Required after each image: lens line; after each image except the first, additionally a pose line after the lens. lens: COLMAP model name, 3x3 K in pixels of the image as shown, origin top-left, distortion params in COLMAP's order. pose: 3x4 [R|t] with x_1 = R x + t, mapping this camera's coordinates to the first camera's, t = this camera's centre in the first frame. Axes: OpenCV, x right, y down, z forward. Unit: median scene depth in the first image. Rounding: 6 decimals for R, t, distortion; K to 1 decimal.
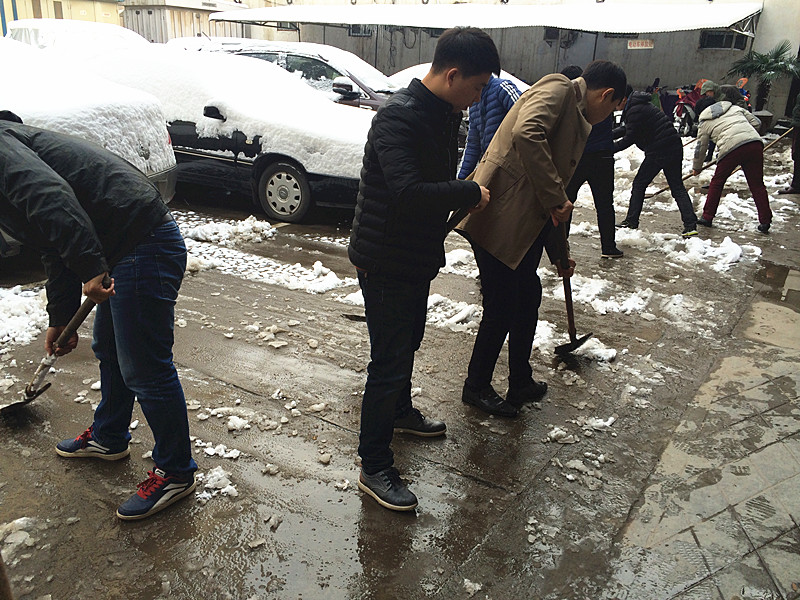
lens RADIAL K [[680.6, 0, 396.4], [0, 680.6, 301.0], [0, 0, 1]] dist [0.088511, -0.109449]
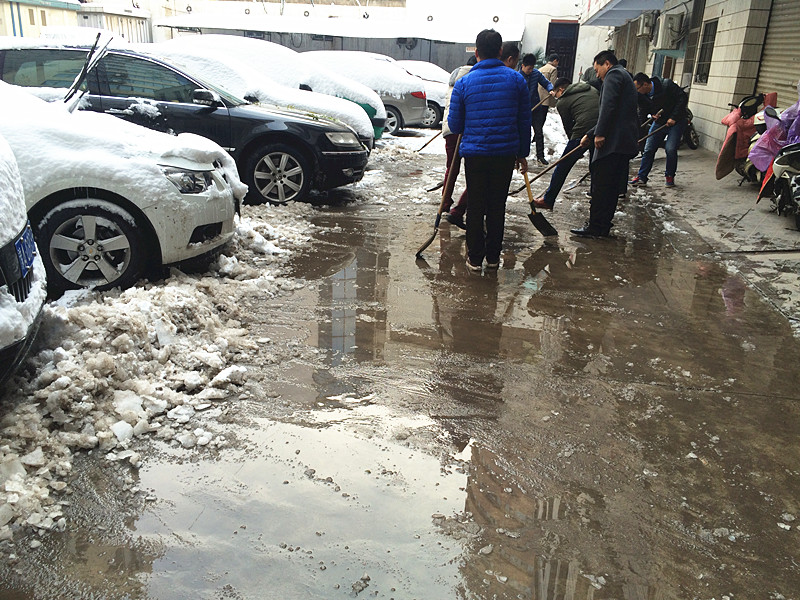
lens RADIAL K [[675.5, 0, 395.5], [0, 675.5, 302.0], [0, 0, 1]] dist [0.097077, -0.115711]
pose [[0.926301, -0.128084, 0.354345, -0.947310], [0.122411, 0.991733, 0.038482, 0.311089], [-0.356345, 0.007730, 0.934322, -0.981734]]
